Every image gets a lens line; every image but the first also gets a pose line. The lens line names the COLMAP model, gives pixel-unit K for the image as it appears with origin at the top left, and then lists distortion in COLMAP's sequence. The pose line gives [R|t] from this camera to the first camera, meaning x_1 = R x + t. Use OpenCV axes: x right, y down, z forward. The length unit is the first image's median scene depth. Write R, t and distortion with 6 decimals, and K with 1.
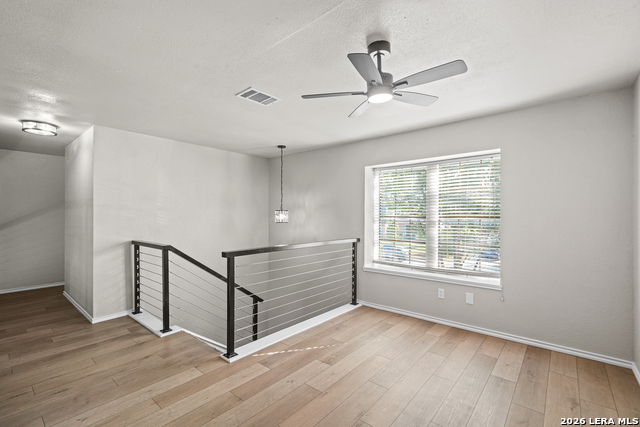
lens RADIAL K [[288.3, 0, 322.7], [0, 288.3, 213.1], [0, 0, 1]] dist [0.001508, 0.000031]
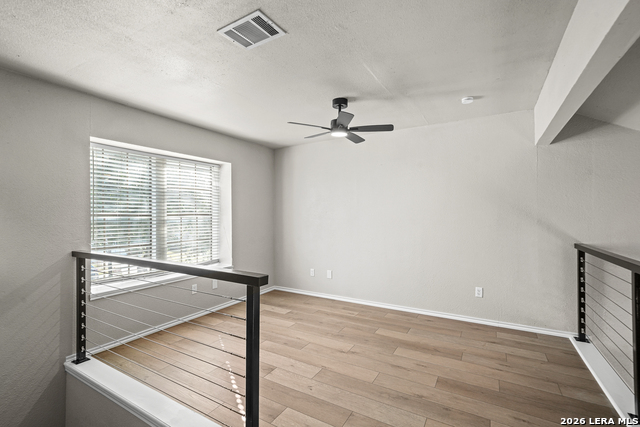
lens RADIAL K [[288.3, 0, 318.9], [0, 288.3, 214.5], [0, 0, 1]] dist [0.001508, 0.000031]
pose [[-0.169204, -0.002865, 0.985577, -0.861330], [-0.003776, 0.999990, 0.002258, 0.008923], [-0.985574, -0.003340, -0.169213, 0.927690]]
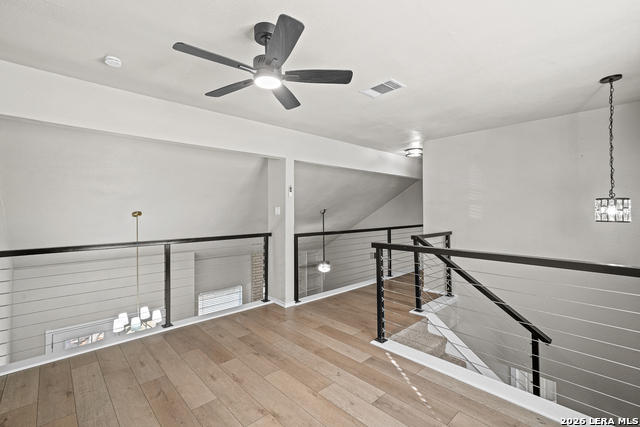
lens RADIAL K [[288.3, 0, 319.2], [0, 288.3, 211.0], [0, 0, 1]] dist [0.001508, 0.000031]
pose [[-0.118521, 0.007141, -0.992926, 0.736505], [0.013266, 0.999896, 0.005608, 0.001970], [0.992863, -0.012507, -0.118603, 0.866698]]
